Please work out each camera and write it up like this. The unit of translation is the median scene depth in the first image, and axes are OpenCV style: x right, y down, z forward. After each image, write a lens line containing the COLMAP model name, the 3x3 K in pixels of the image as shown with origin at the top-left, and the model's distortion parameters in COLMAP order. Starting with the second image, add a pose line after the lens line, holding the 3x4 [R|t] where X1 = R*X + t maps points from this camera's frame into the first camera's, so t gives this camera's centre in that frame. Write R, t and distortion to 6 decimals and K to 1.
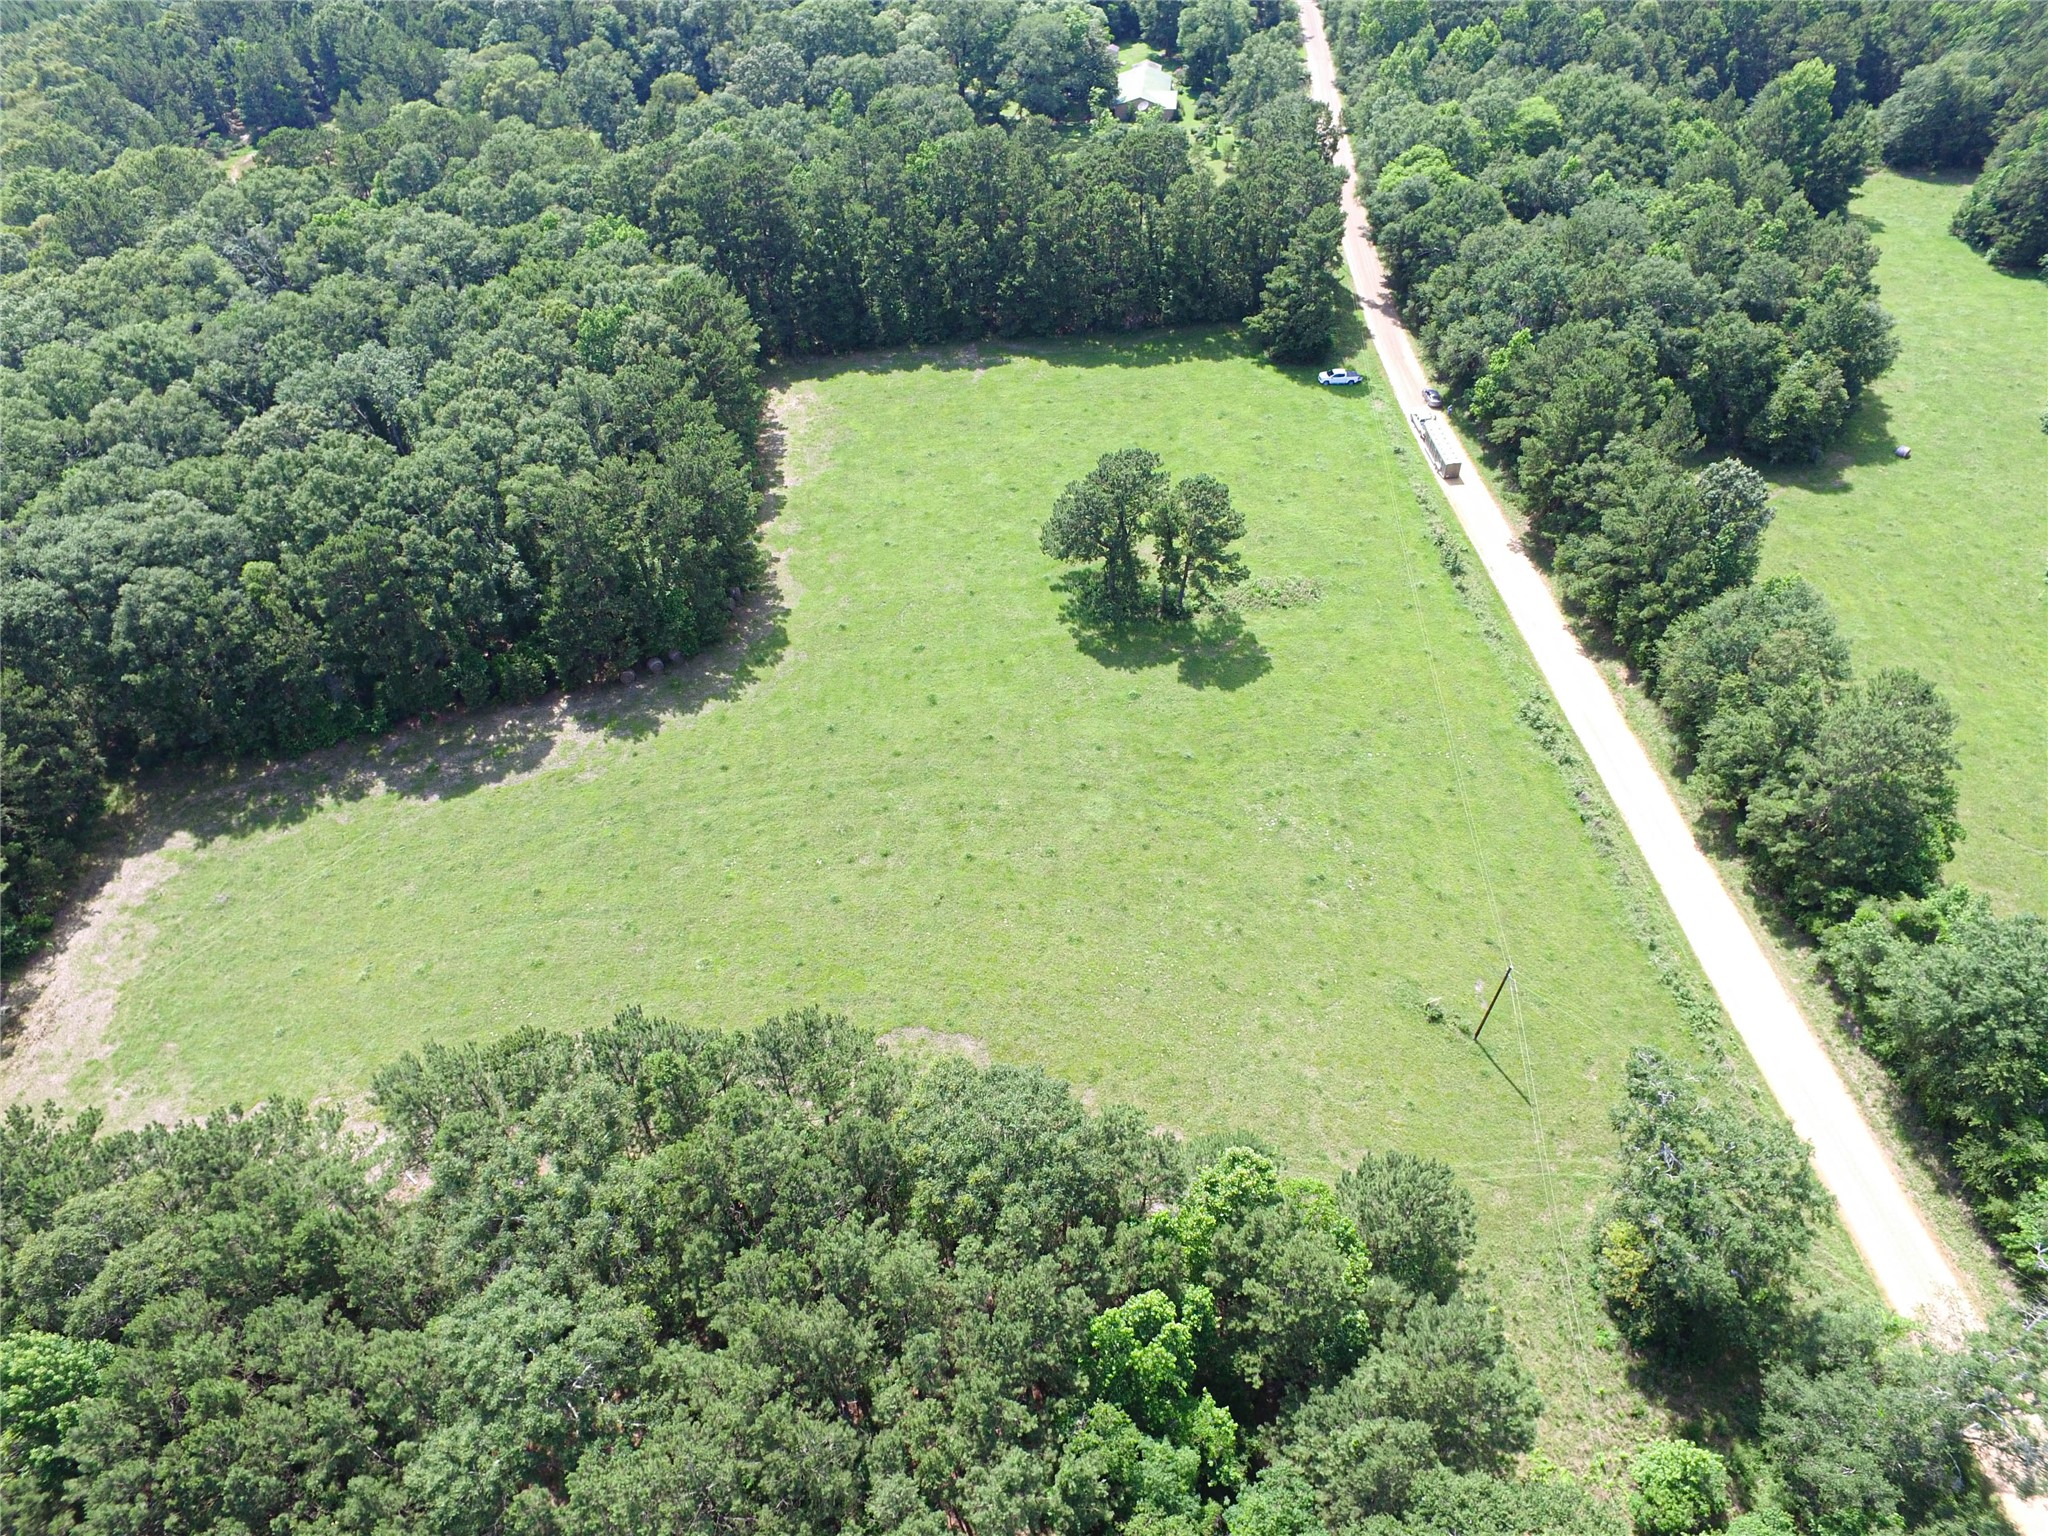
lens RADIAL K [[1217.7, 0, 1024.0], [0, 1217.7, 768.0], [0, 0, 1]] dist [-0.031129, 0.029546]
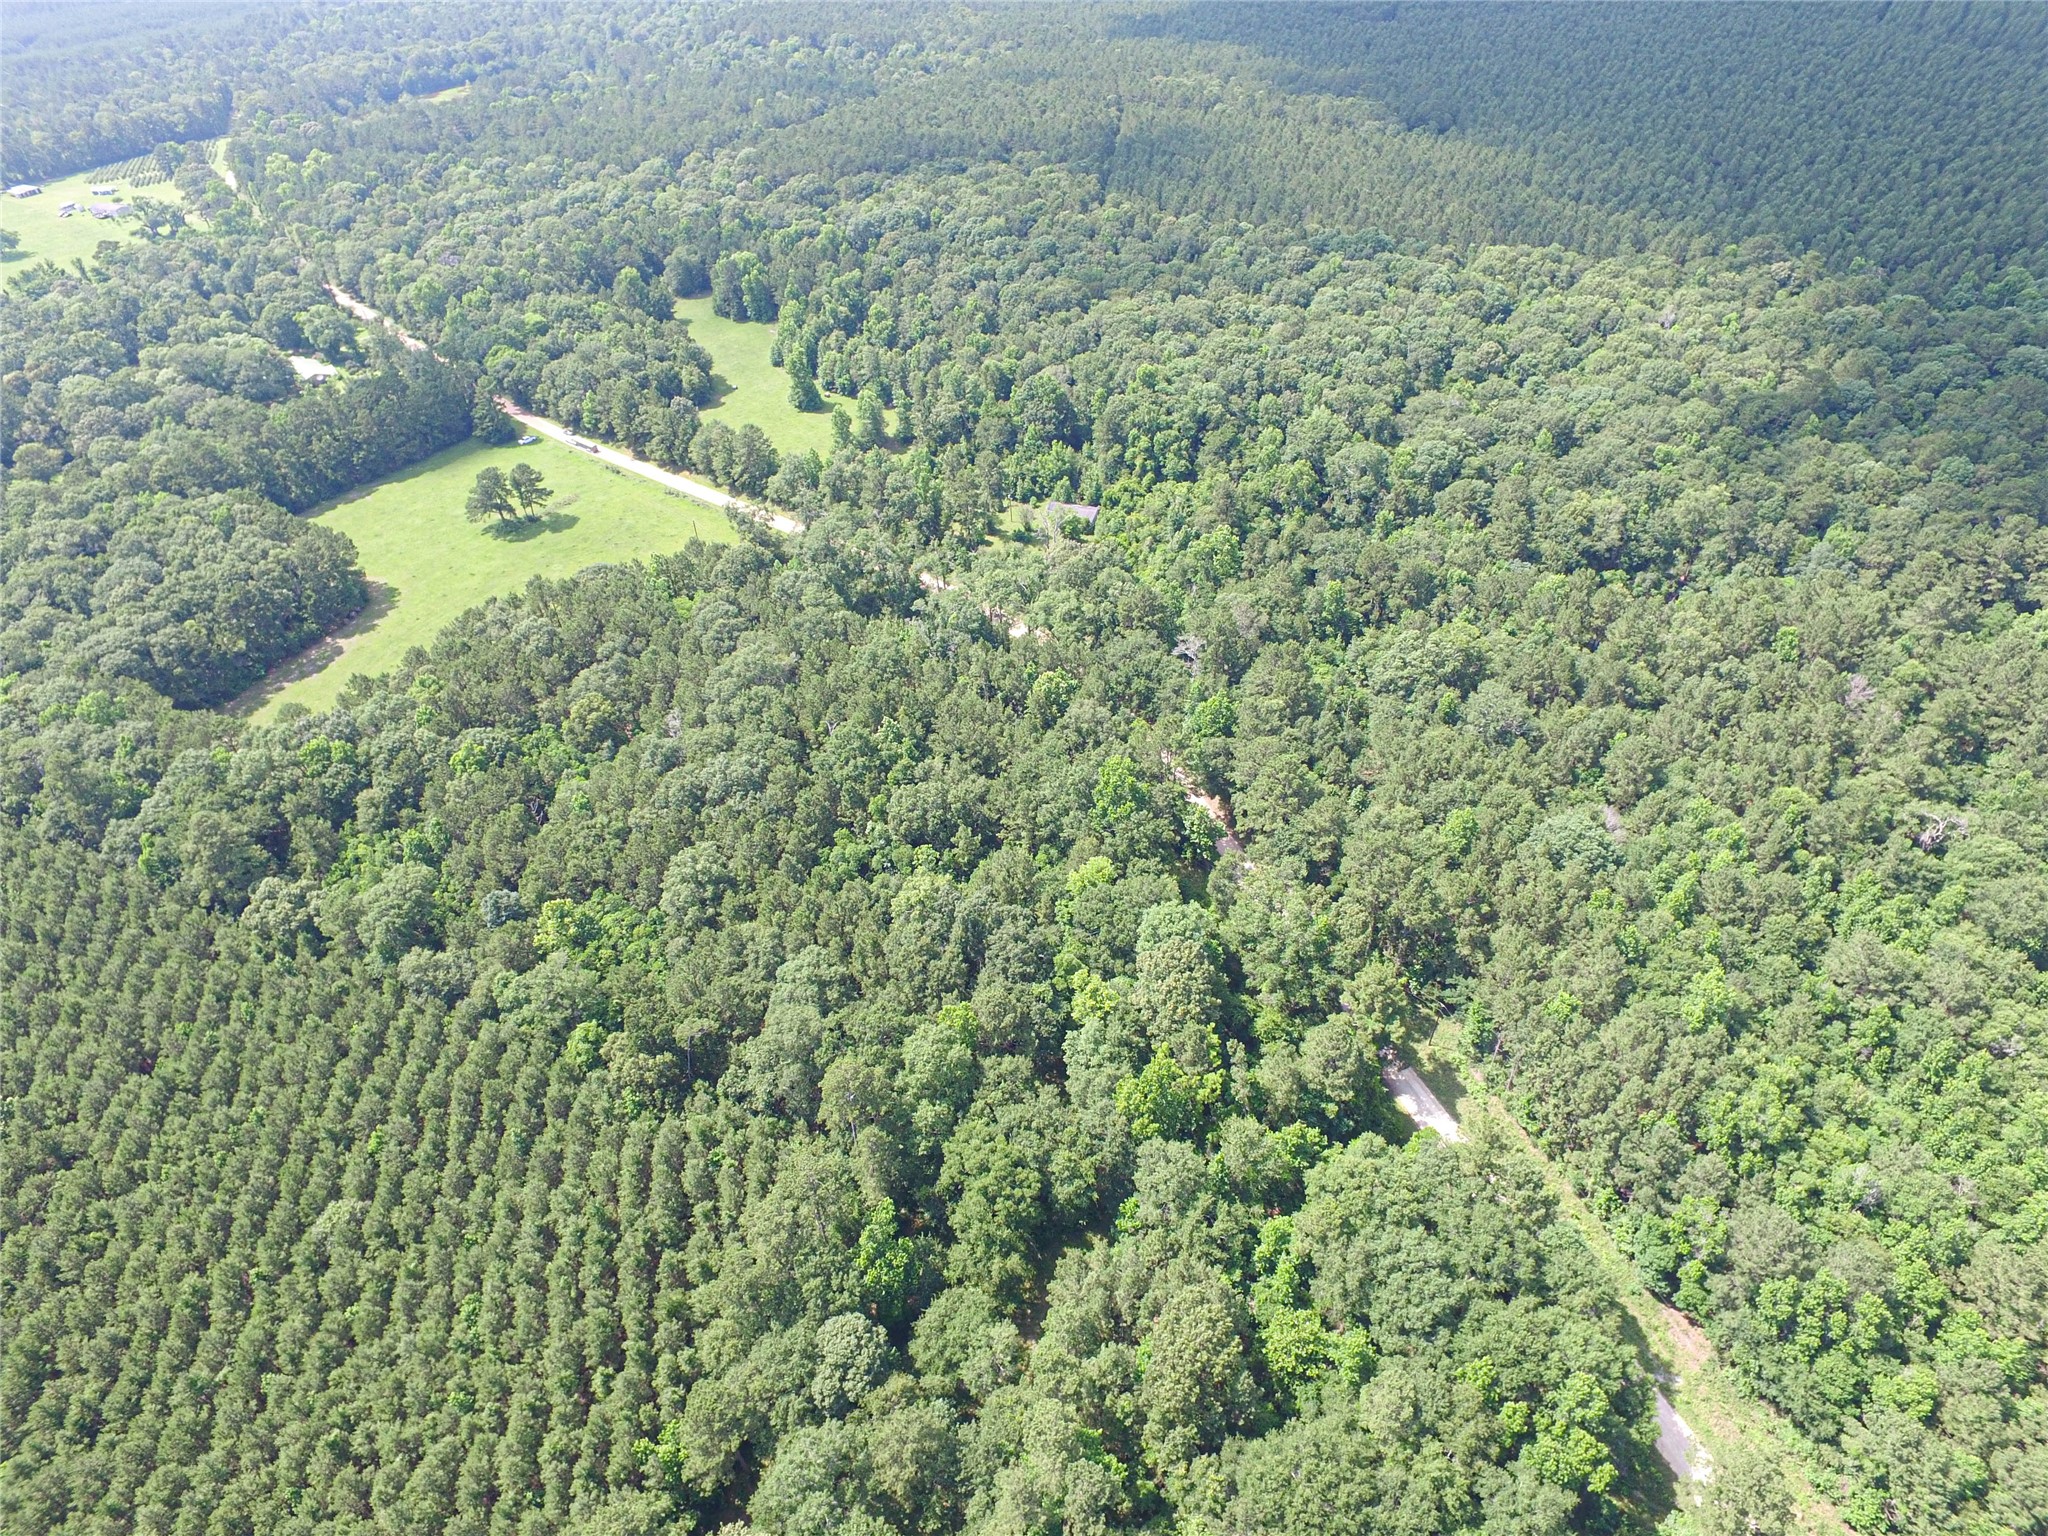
lens RADIAL K [[1190.4, 0, 1024.0], [0, 1190.4, 768.0], [0, 0, 1]] dist [-0.001032, 0.004078]
pose [[0.673160, -0.489480, 0.554315, -0.812868], [0.558134, 0.828032, 0.053385, 0.733974], [-0.485122, 0.273445, 0.830593, -1.432060]]
